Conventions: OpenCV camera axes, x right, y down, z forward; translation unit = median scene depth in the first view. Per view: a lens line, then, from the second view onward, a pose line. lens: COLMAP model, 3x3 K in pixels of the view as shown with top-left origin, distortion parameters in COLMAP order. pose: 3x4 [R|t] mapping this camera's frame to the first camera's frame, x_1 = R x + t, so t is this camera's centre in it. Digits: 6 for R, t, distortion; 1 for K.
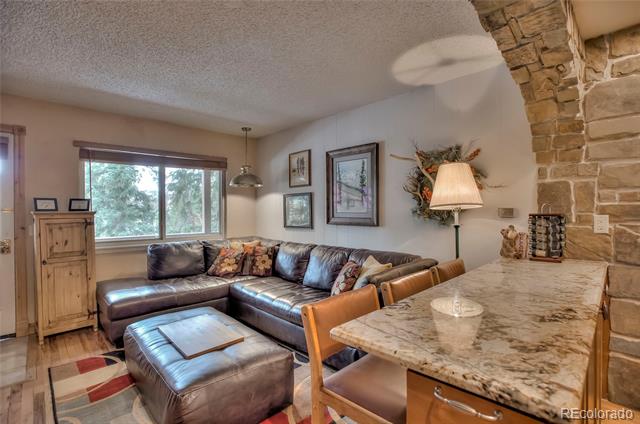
lens RADIAL K [[305.9, 0, 321.8], [0, 305.9, 212.1], [0, 0, 1]] dist [-0.060084, 0.019474]
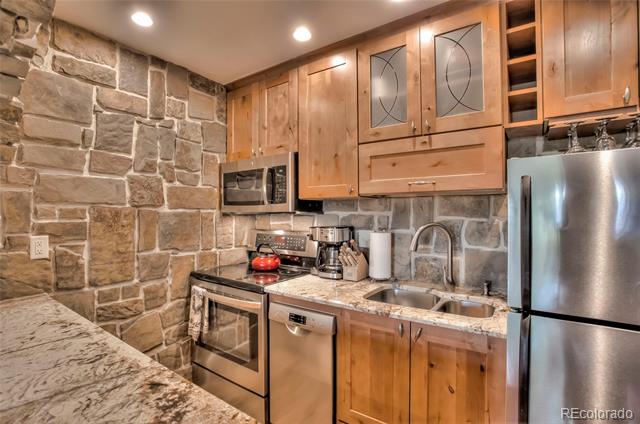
lens RADIAL K [[305.9, 0, 321.8], [0, 305.9, 212.1], [0, 0, 1]] dist [-0.060084, 0.019474]
pose [[-0.176640, 0.006902, 0.984251, 0.021245], [0.008215, 0.999951, -0.005538, -0.027917], [-0.984241, 0.007107, -0.176688, 0.252383]]
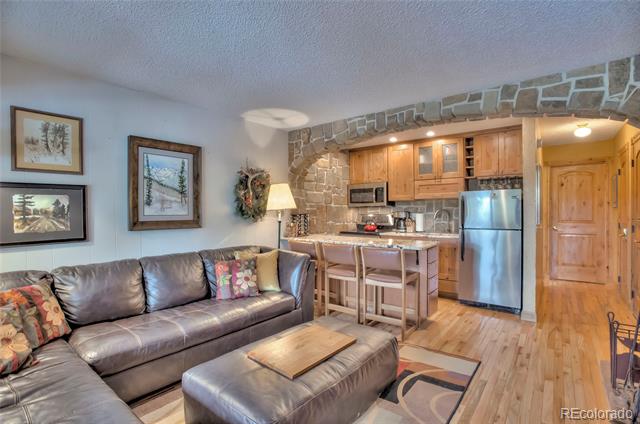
lens RADIAL K [[305.9, 0, 321.8], [0, 305.9, 212.1], [0, 0, 1]] dist [-0.060084, 0.019474]
pose [[-0.120189, -0.002297, 0.992748, -0.953738], [0.009090, 0.999953, 0.003414, -0.006618], [-0.992709, 0.009435, -0.120162, 0.760835]]
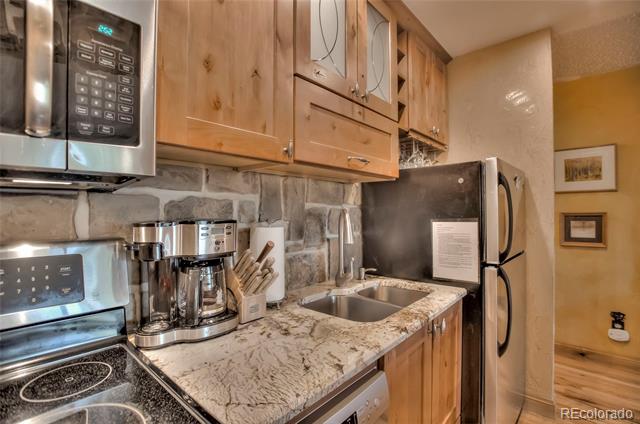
lens RADIAL K [[305.9, 0, 321.8], [0, 305.9, 212.1], [0, 0, 1]] dist [-0.060084, 0.019474]
pose [[-0.997636, 0.012368, -0.067595, 0.590080], [0.012452, 0.999922, -0.000824, -0.005475], [0.067579, -0.001664, -0.997713, 0.420835]]
